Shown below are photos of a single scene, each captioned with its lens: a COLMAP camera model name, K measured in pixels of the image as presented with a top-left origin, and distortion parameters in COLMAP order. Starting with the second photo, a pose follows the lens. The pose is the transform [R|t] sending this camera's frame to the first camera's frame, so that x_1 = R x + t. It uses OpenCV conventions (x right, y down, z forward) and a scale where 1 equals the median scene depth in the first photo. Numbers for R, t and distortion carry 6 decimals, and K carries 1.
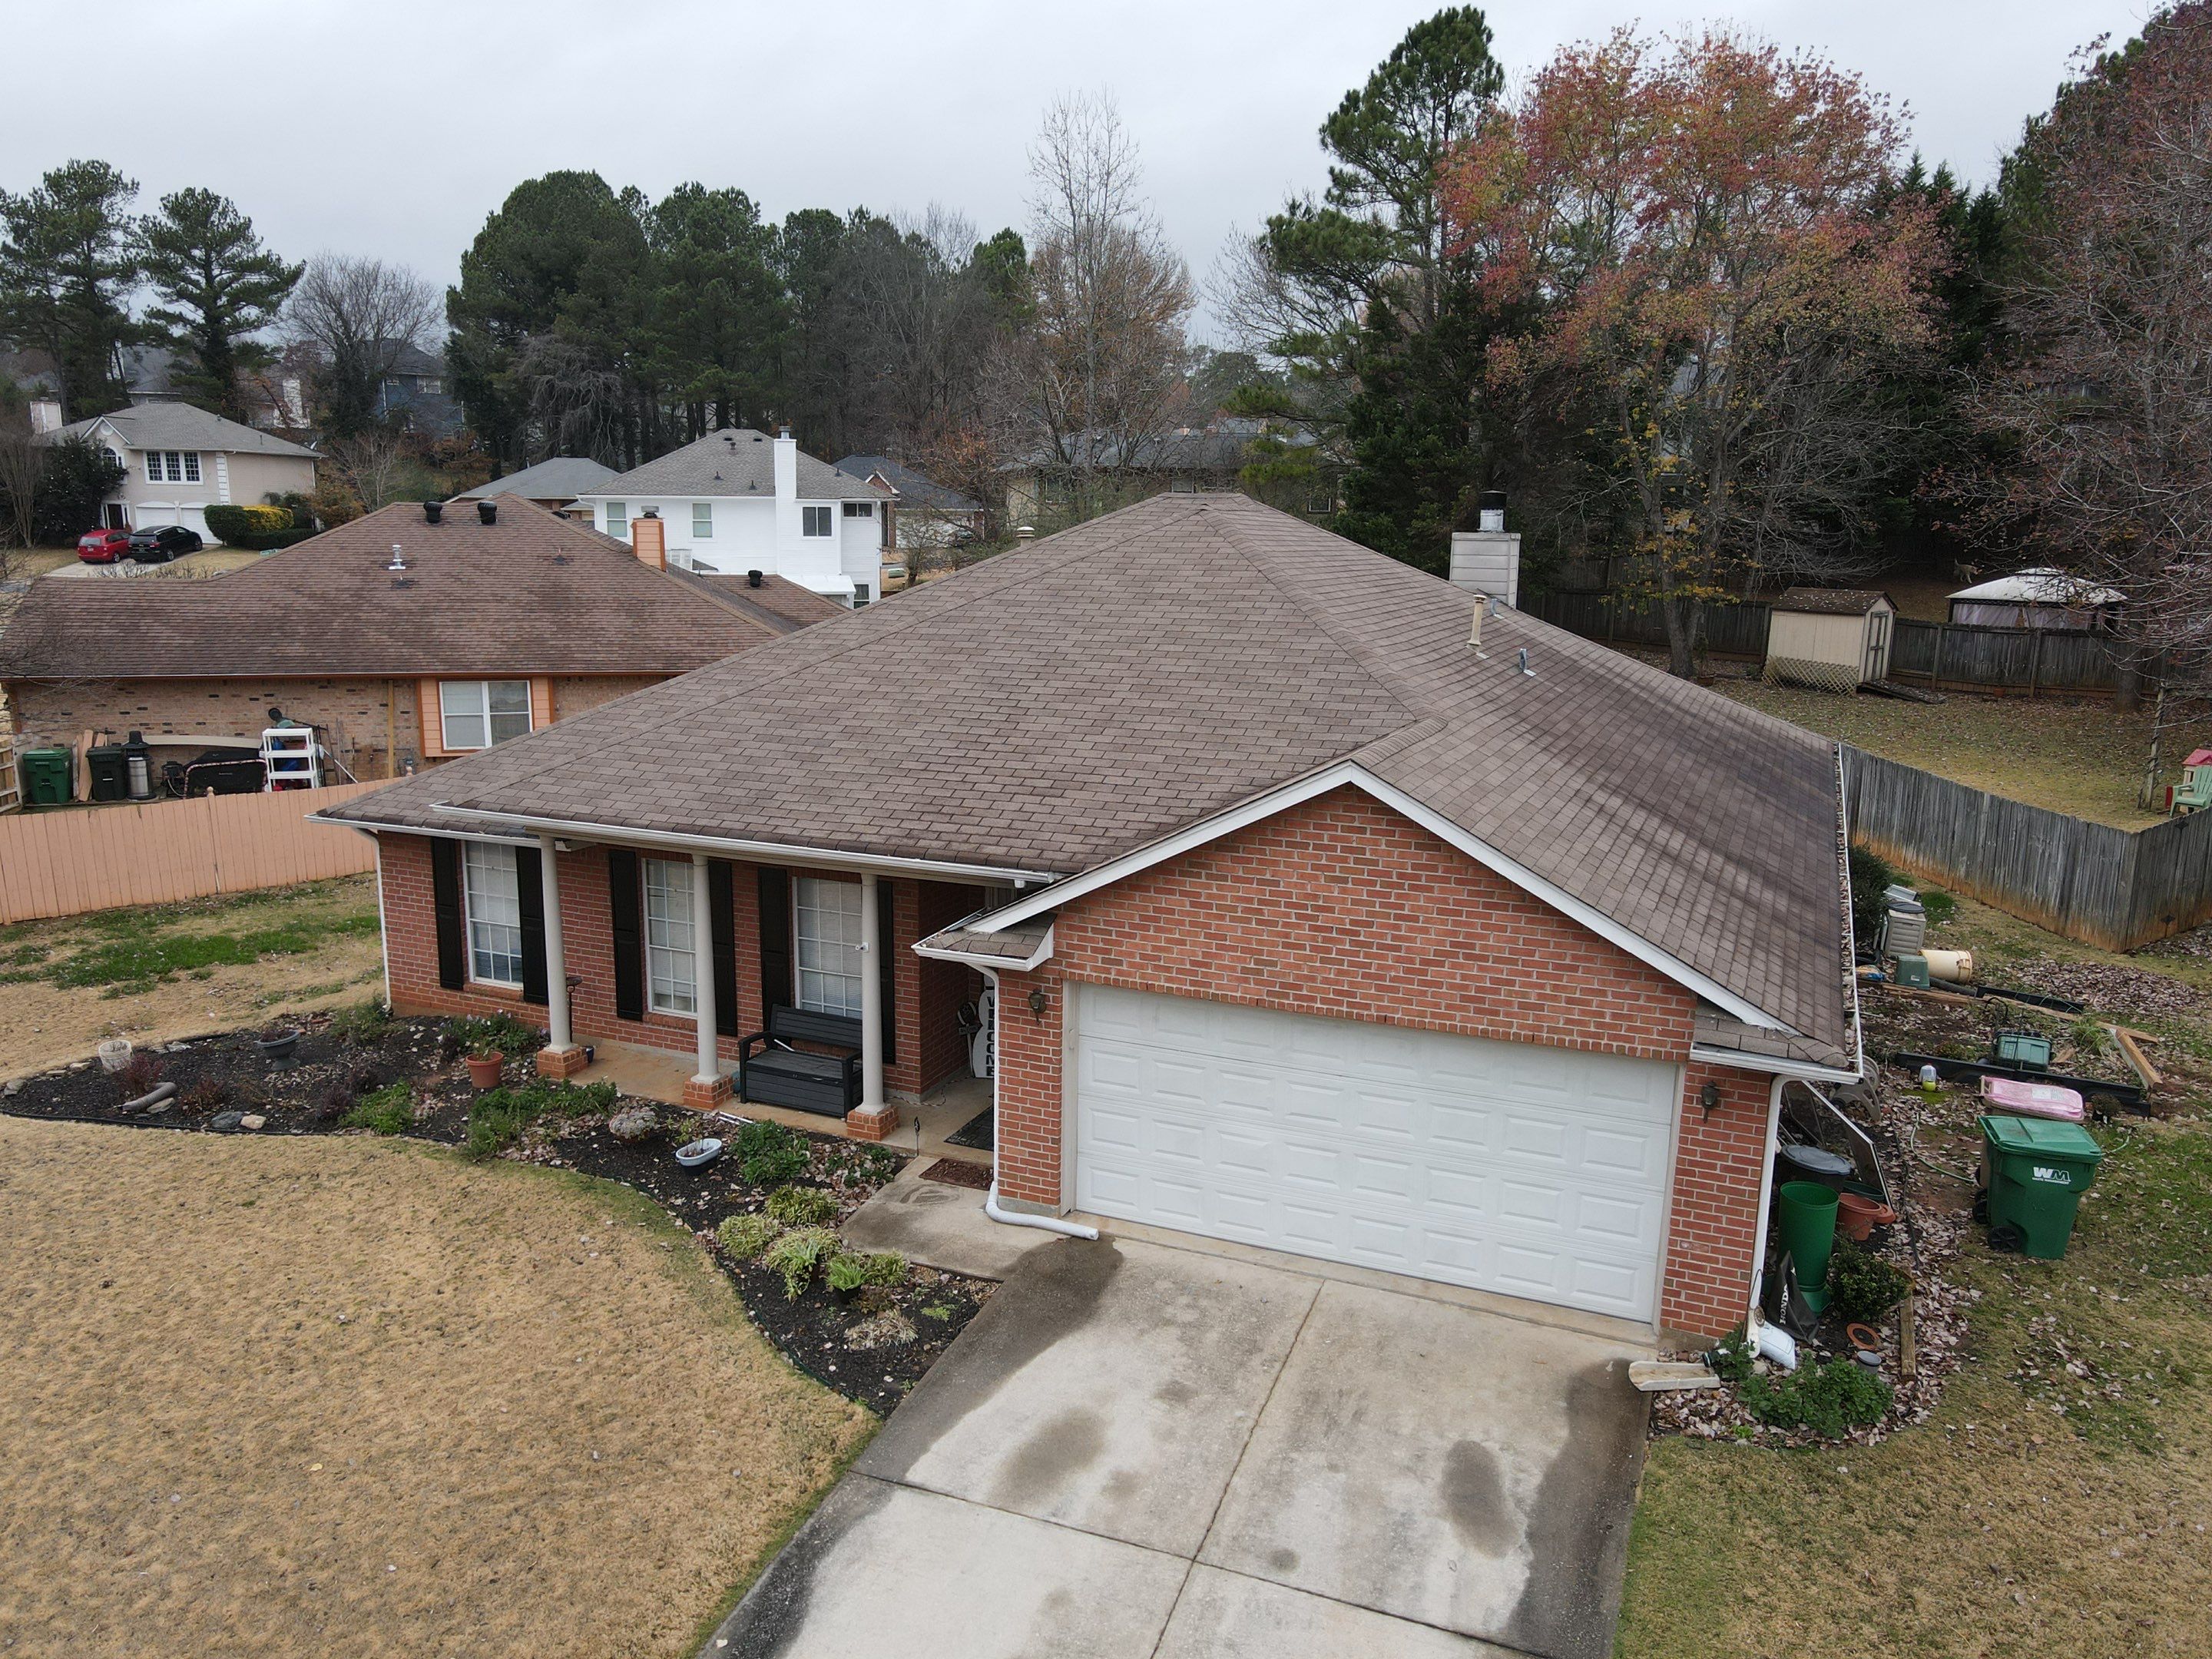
lens RADIAL K [[1625.7, 0, 1089.6], [0, 1625.7, 838.4], [0, 0, 1]] dist [0.001620, 0.028140]
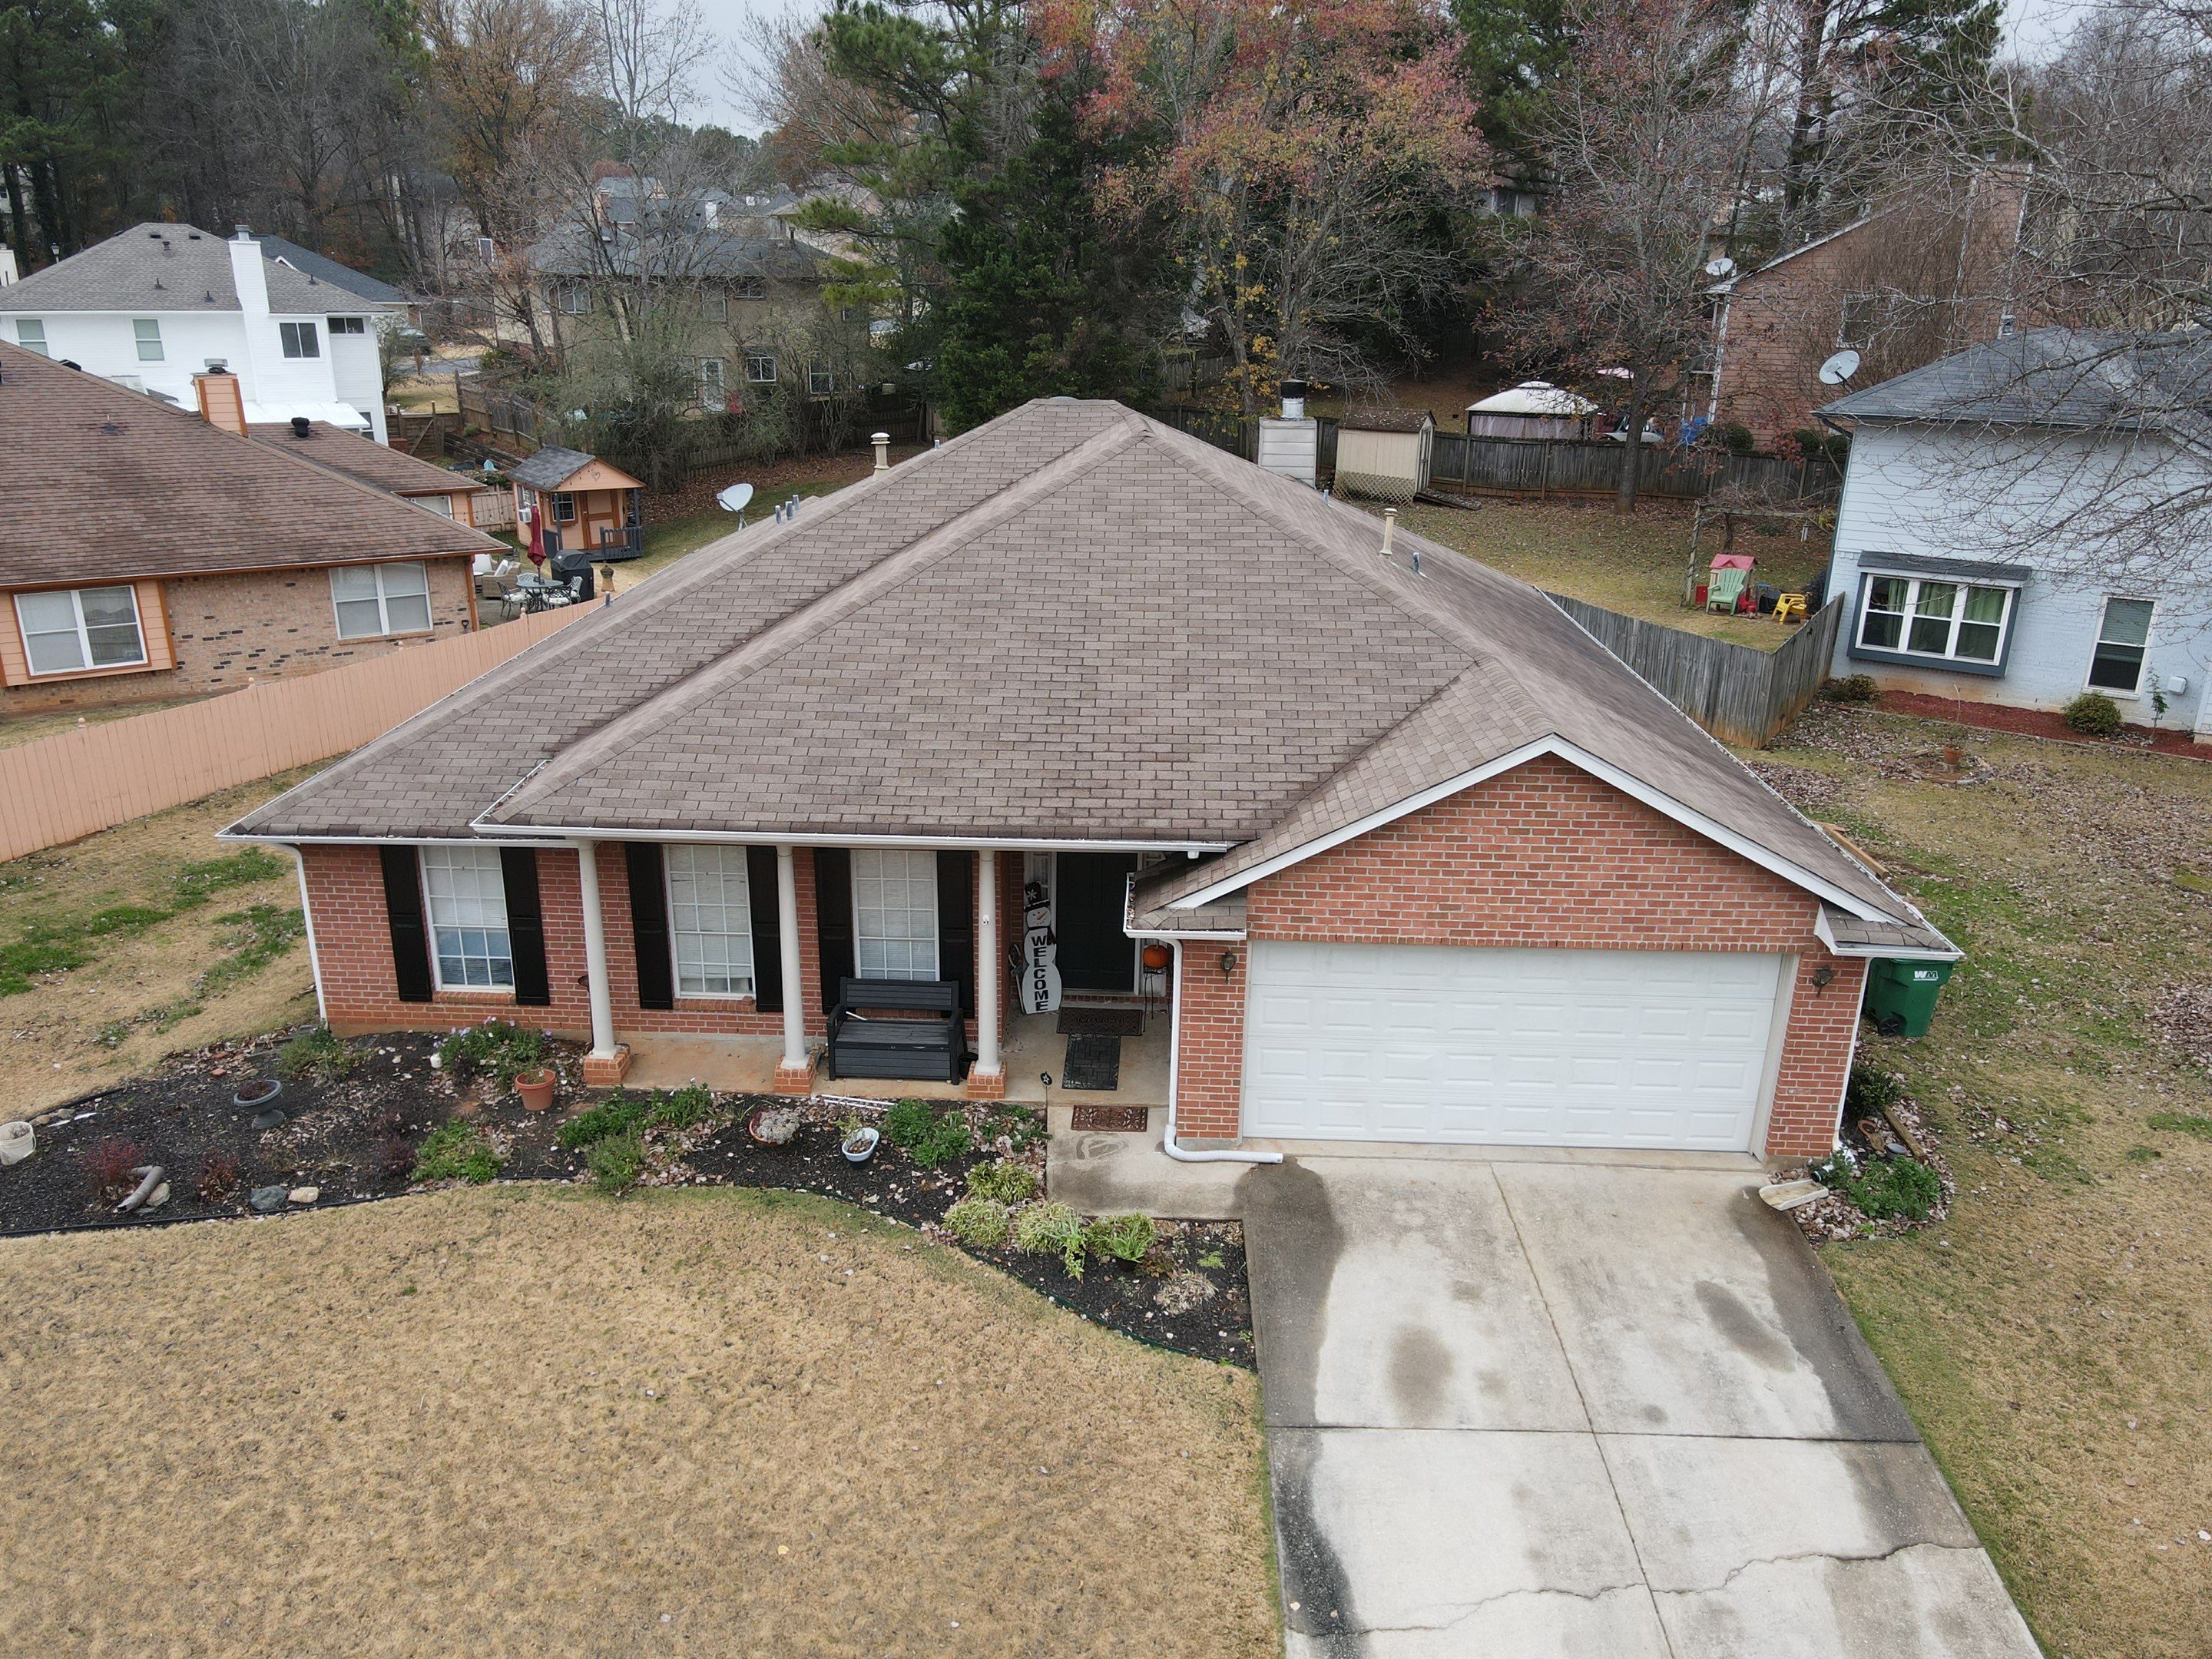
lens RADIAL K [[1625.7, 0, 1093.2], [0, 1625.7, 836.1], [0, 0, 1]] dist [0.001620, 0.028140]
pose [[0.931156, -0.121095, 0.343924, -0.482965], [0.072906, 0.986026, 0.149788, -0.152703], [-0.357257, -0.114402, 0.926973, 0.042231]]
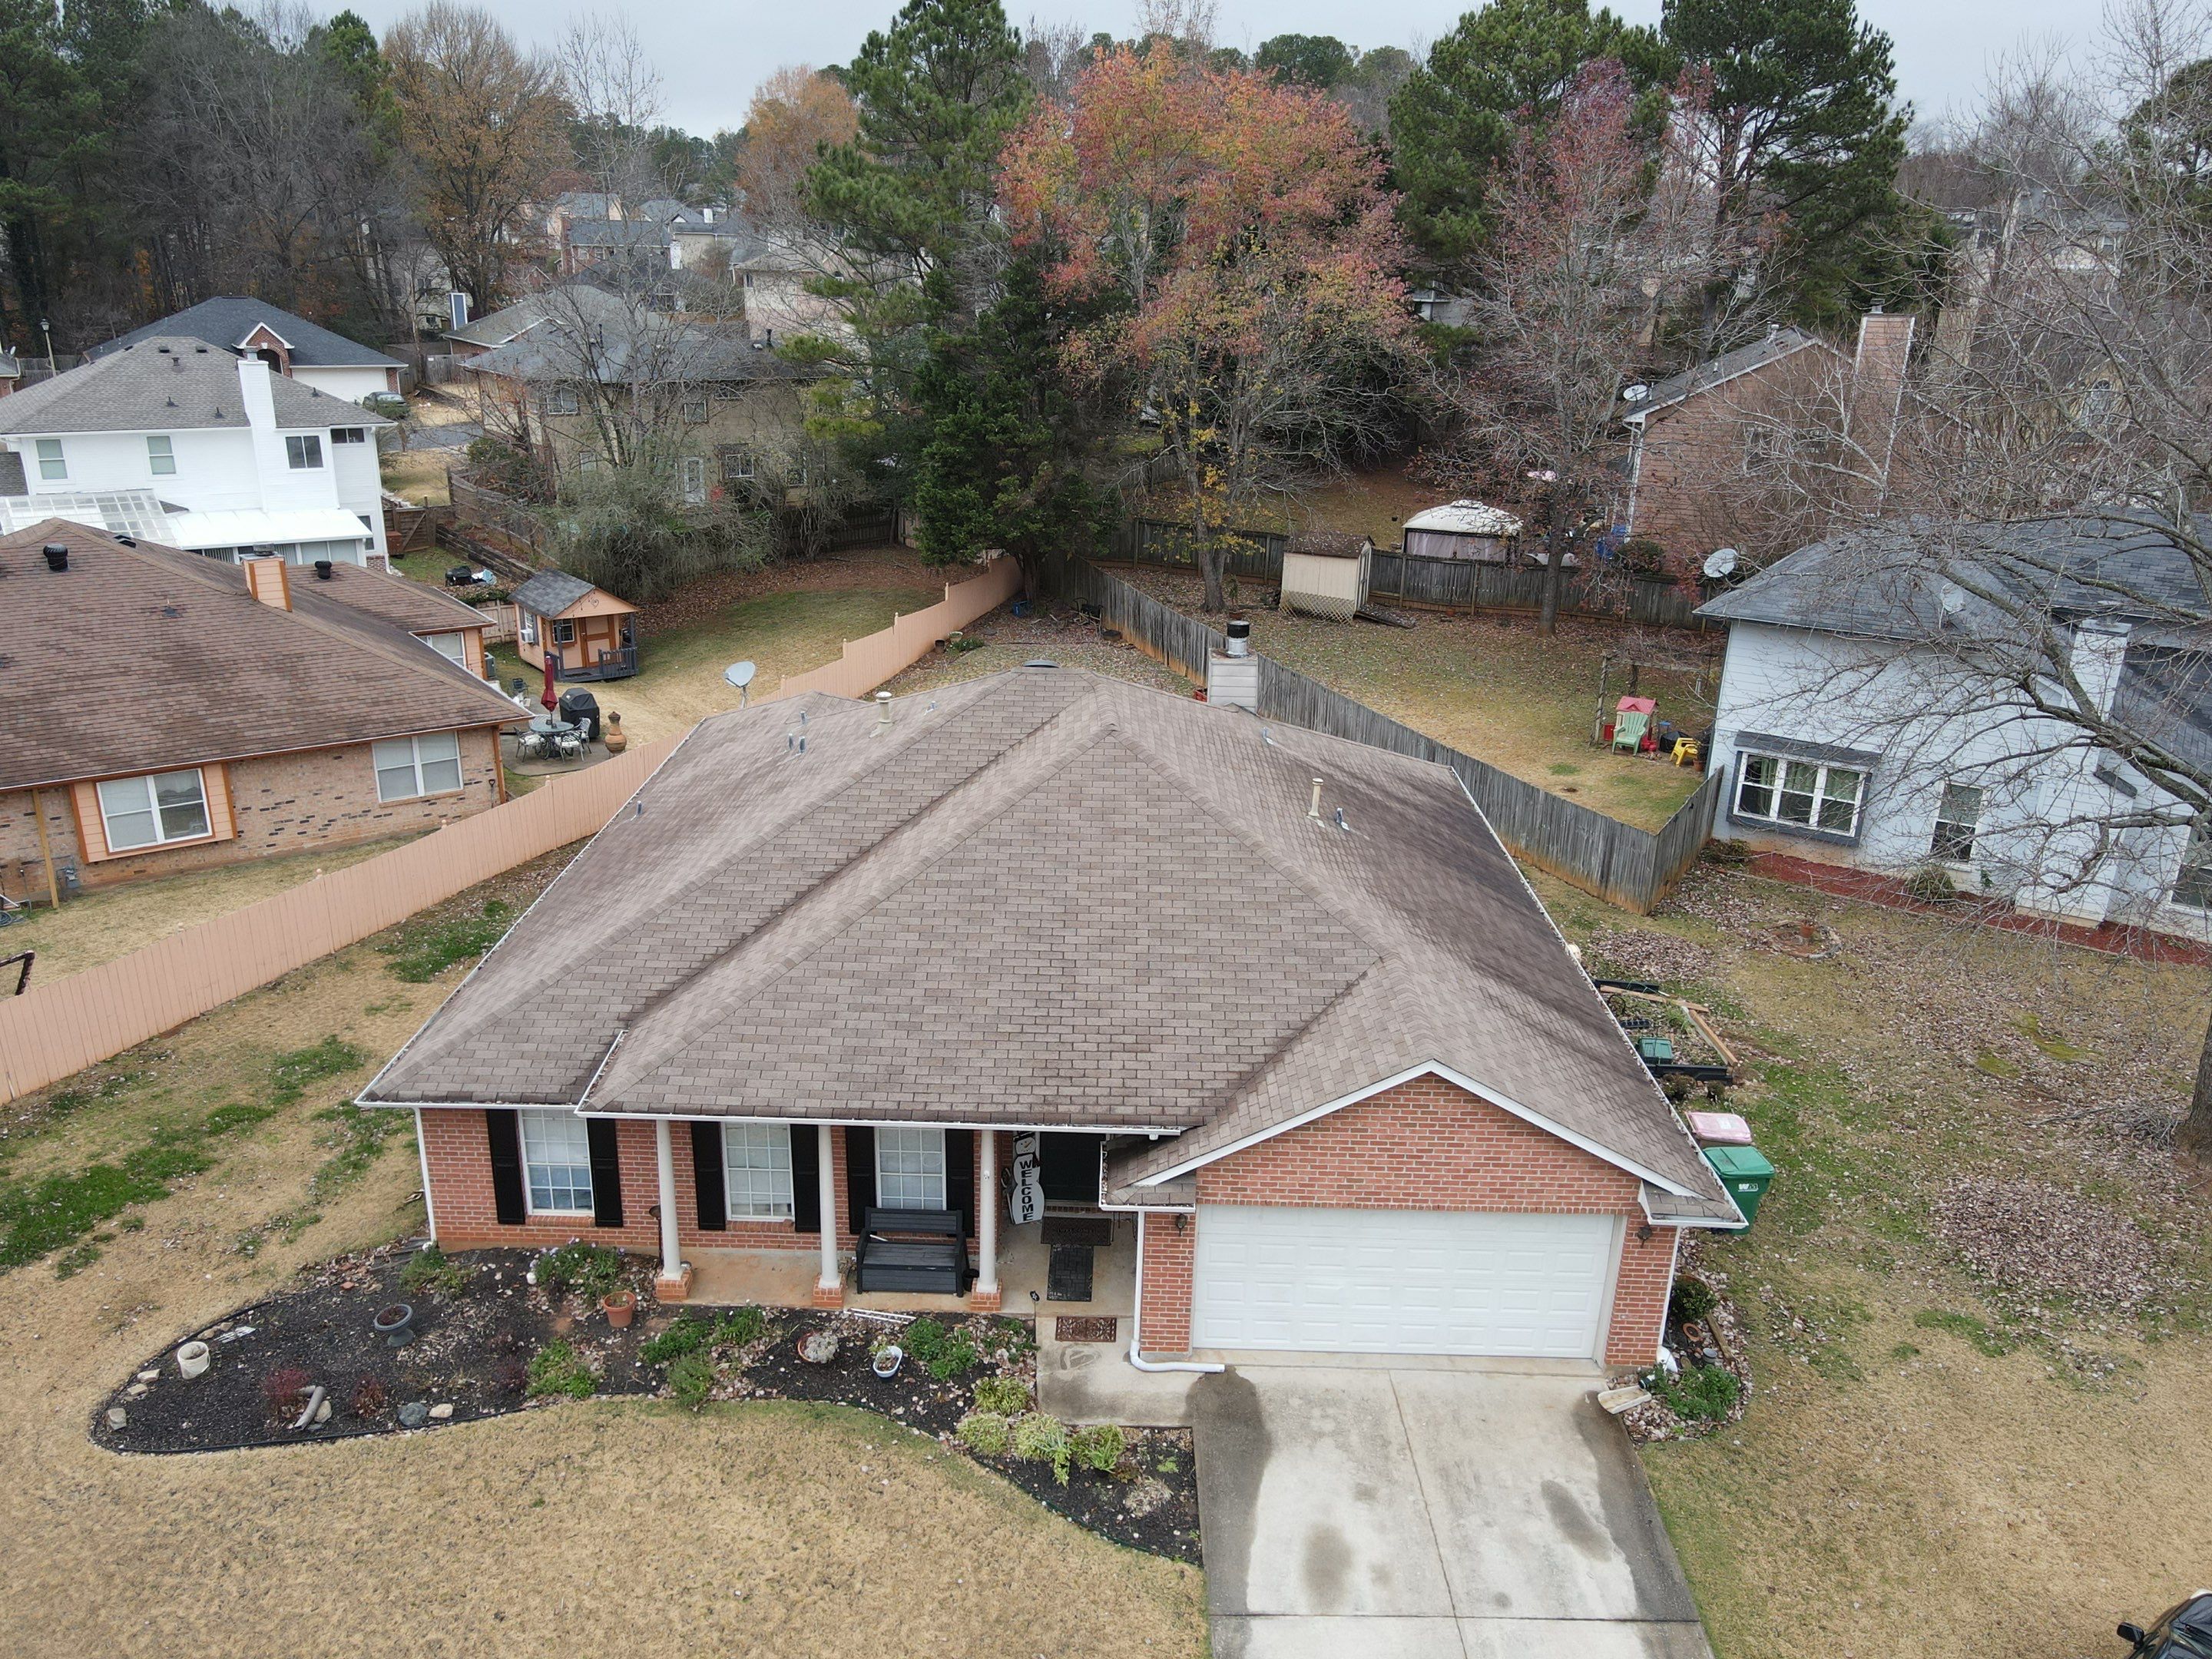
lens RADIAL K [[1625.7, 0, 1092.8], [0, 1625.7, 837.7], [0, 0, 1]] dist [0.001620, 0.028140]
pose [[0.921287, -0.123529, 0.368741, -0.571385], [0.068340, 0.984880, 0.159189, -0.445653], [-0.382830, -0.121459, 0.915799, -0.184270]]
